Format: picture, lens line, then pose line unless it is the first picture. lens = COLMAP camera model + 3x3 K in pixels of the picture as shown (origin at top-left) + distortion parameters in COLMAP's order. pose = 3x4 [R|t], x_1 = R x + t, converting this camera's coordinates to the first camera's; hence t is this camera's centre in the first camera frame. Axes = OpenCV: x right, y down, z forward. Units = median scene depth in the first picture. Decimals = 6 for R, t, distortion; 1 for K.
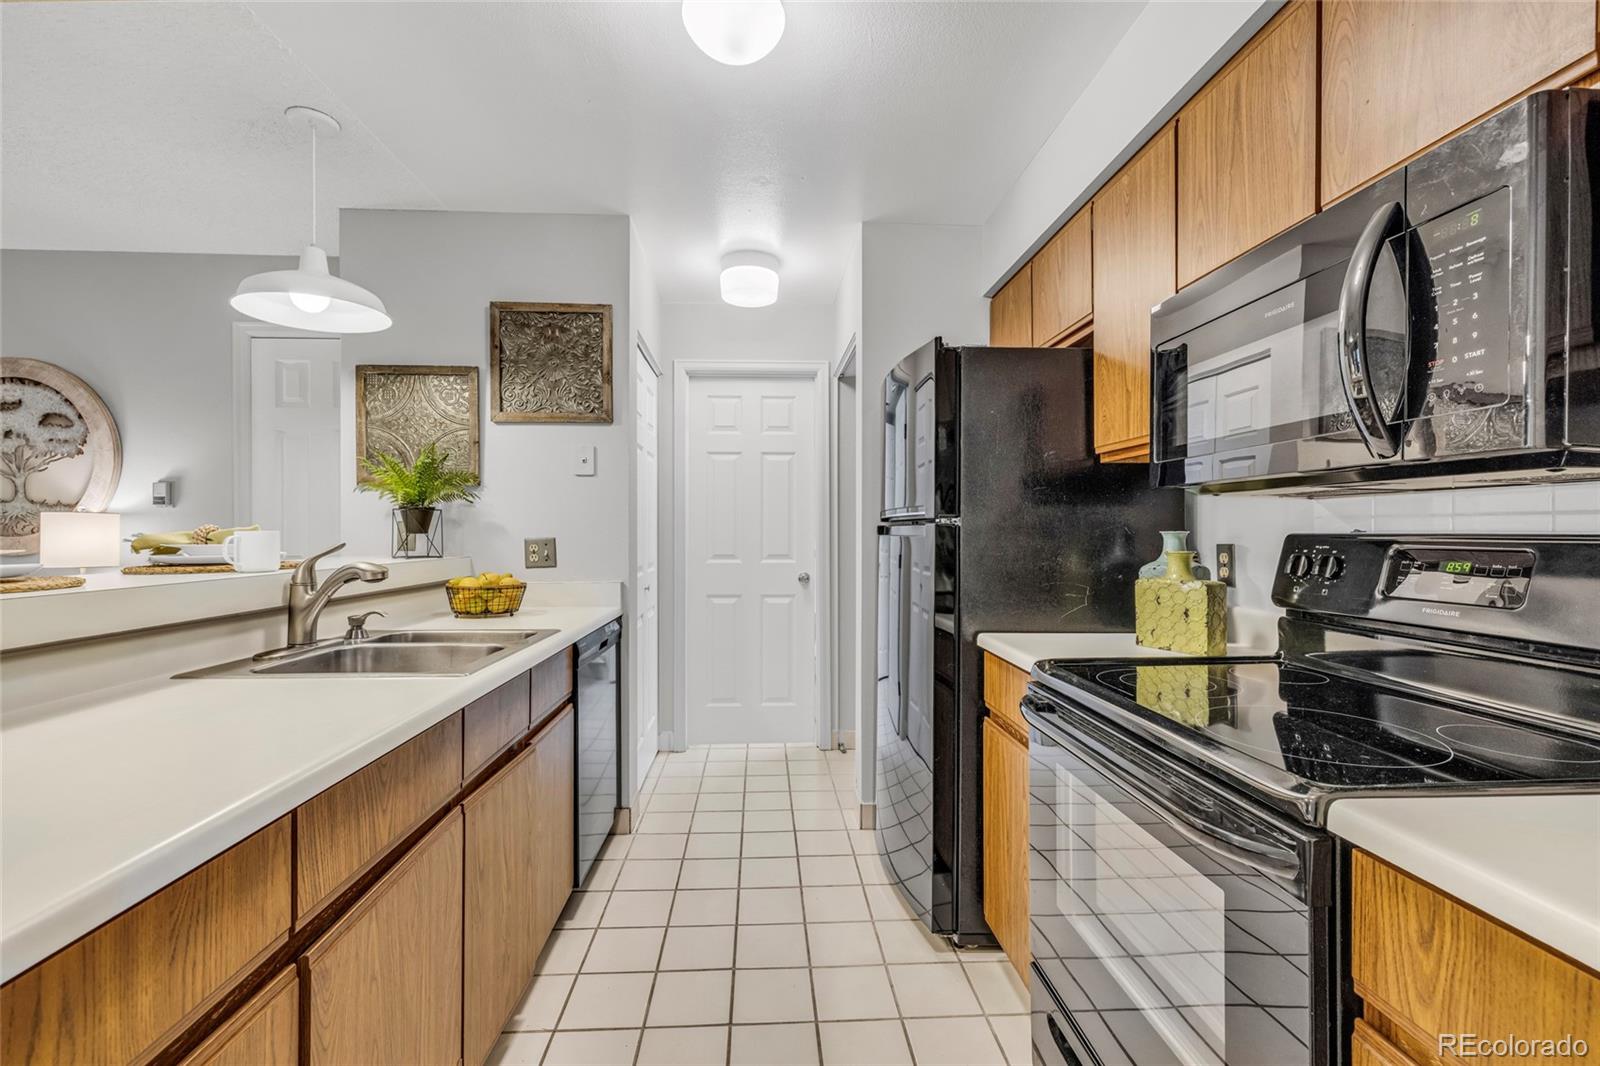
lens RADIAL K [[676.8, 0, 807.9], [0, 676.8, 527.2], [0, 0, 1]] dist [-0.002357, 0.000077]
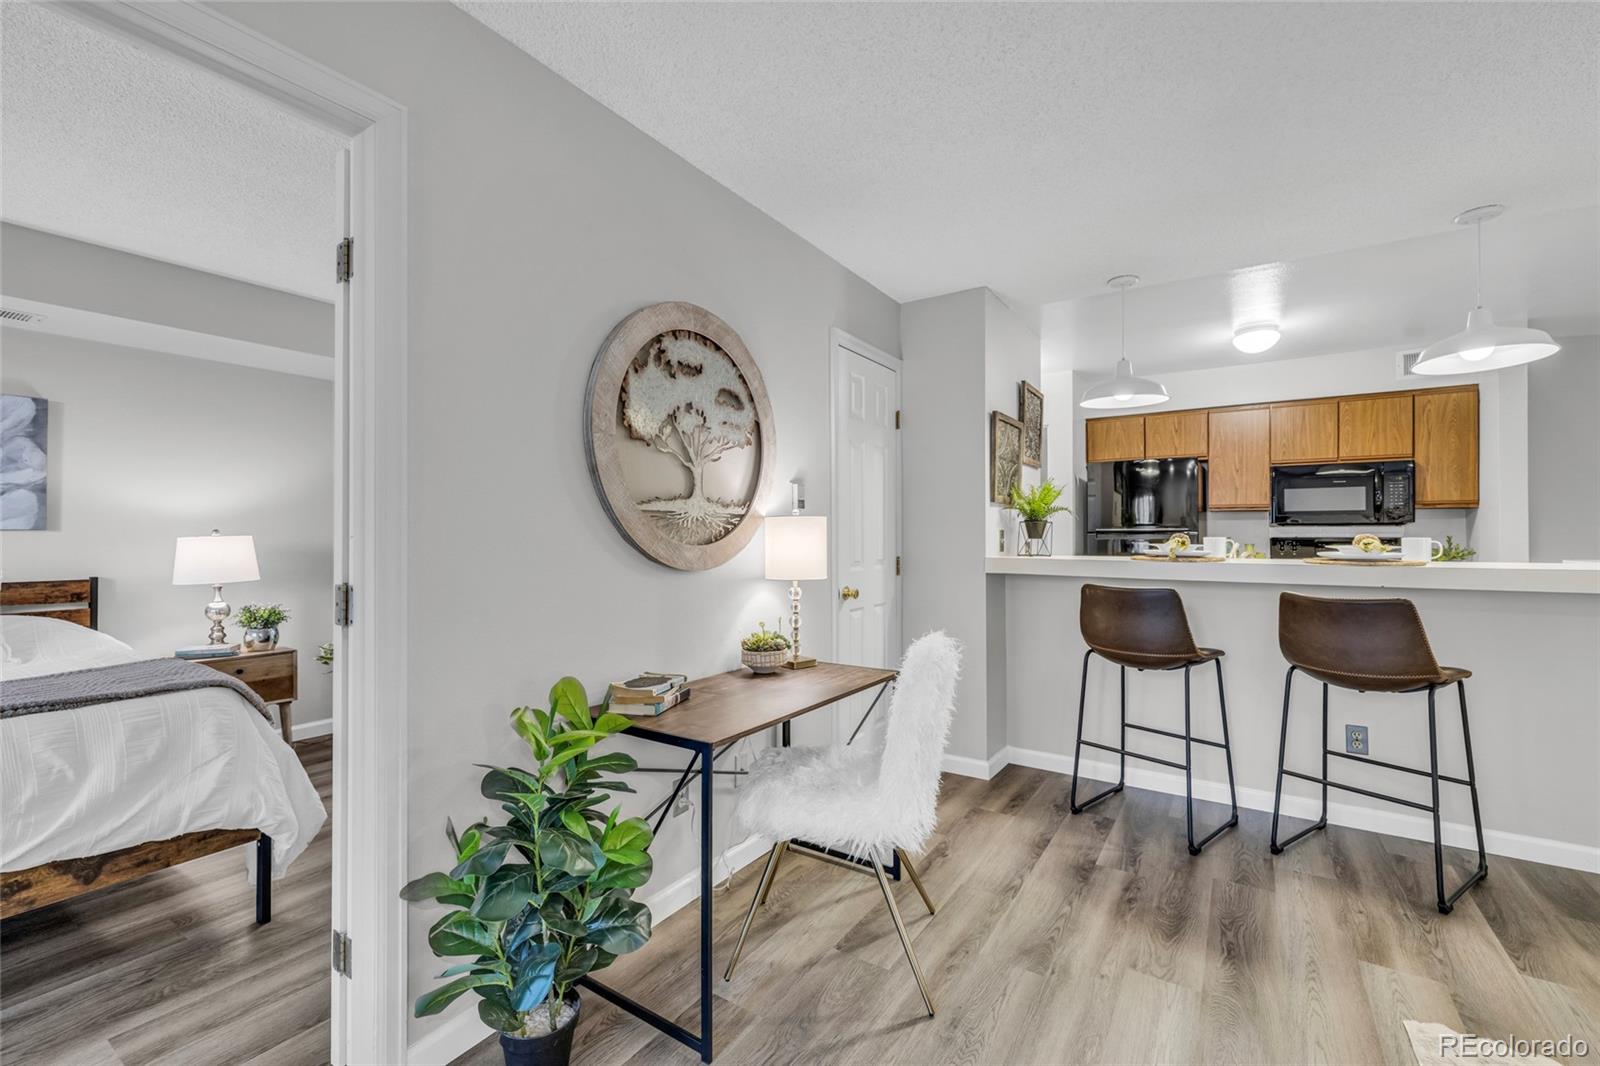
lens RADIAL K [[675.5, 0, 801.4], [0, 675.5, 530.2], [0, 0, 1]] dist [-0.002979, 0.000106]
pose [[0.594591, 0.006180, 0.804004, -2.149301], [-0.003570, 0.999981, -0.005046, 0.000520], [-0.804020, 0.000130, 0.594602, 0.576052]]
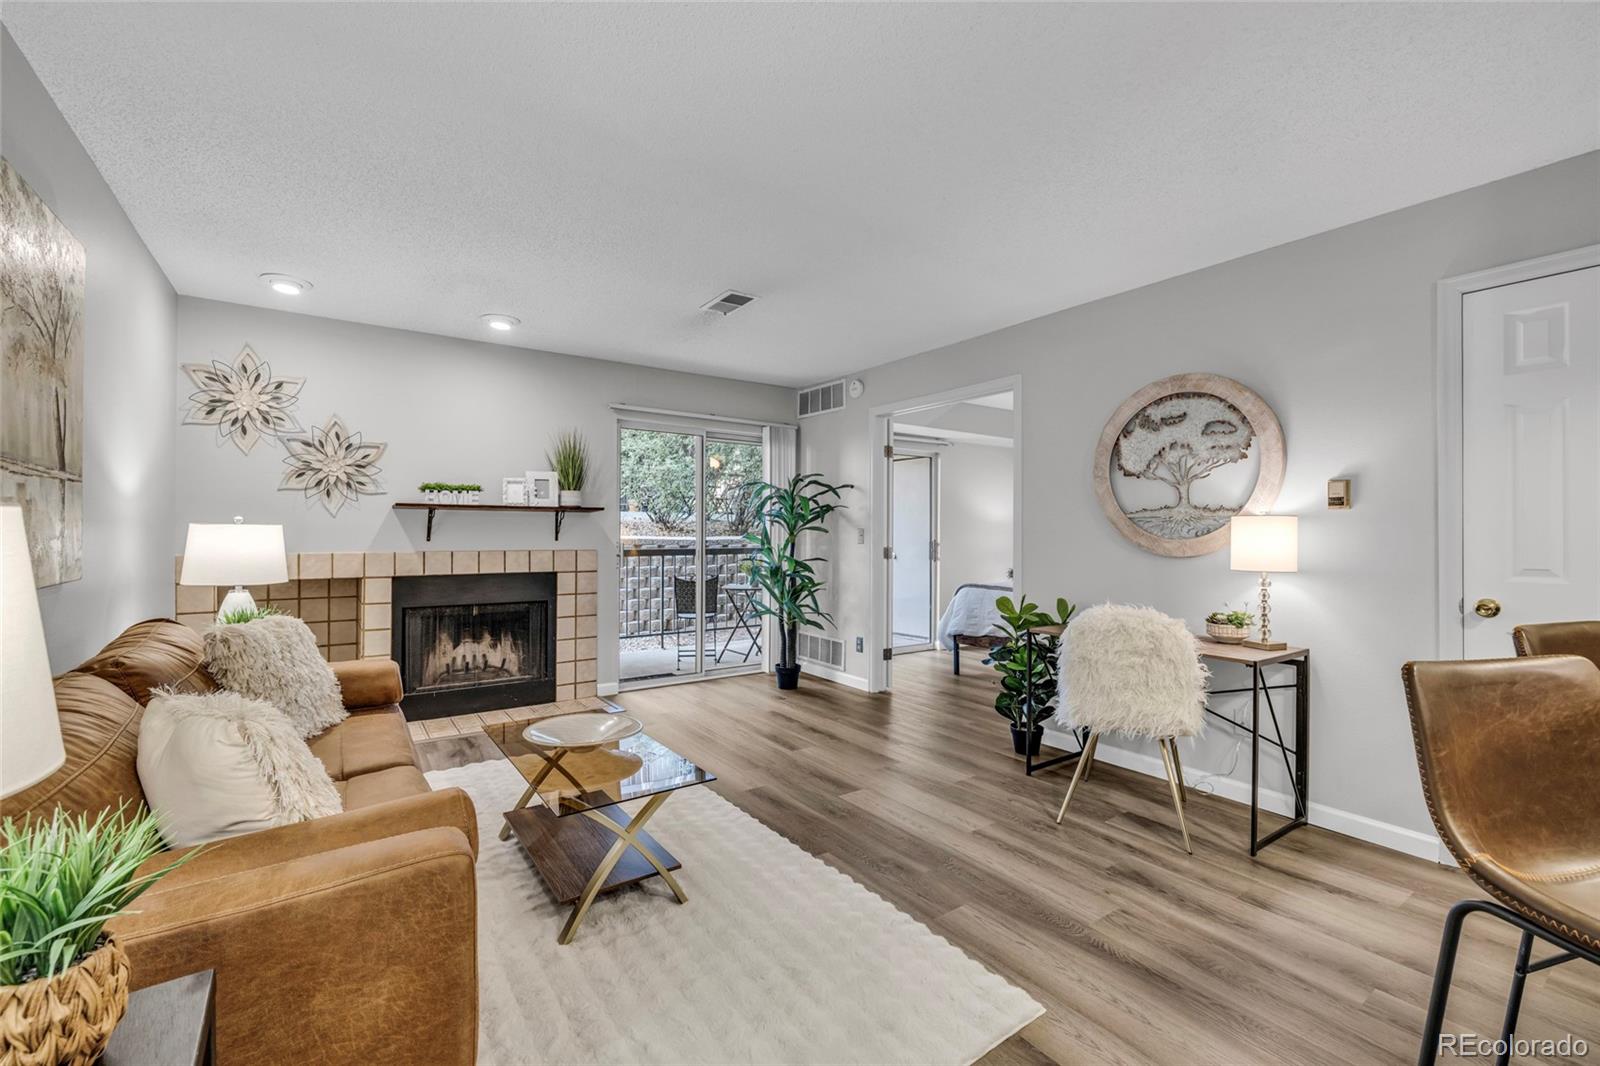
lens RADIAL K [[680.5, 0, 800.0], [0, 680.5, 533.0], [0, 0, 1]] dist [-0.000534, -0.000260]
pose [[0.525773, 0.002704, -0.850620, -0.710739], [-0.000546, 0.999996, 0.002842, 0.000908], [0.850625, -0.001030, 0.525773, -0.120052]]
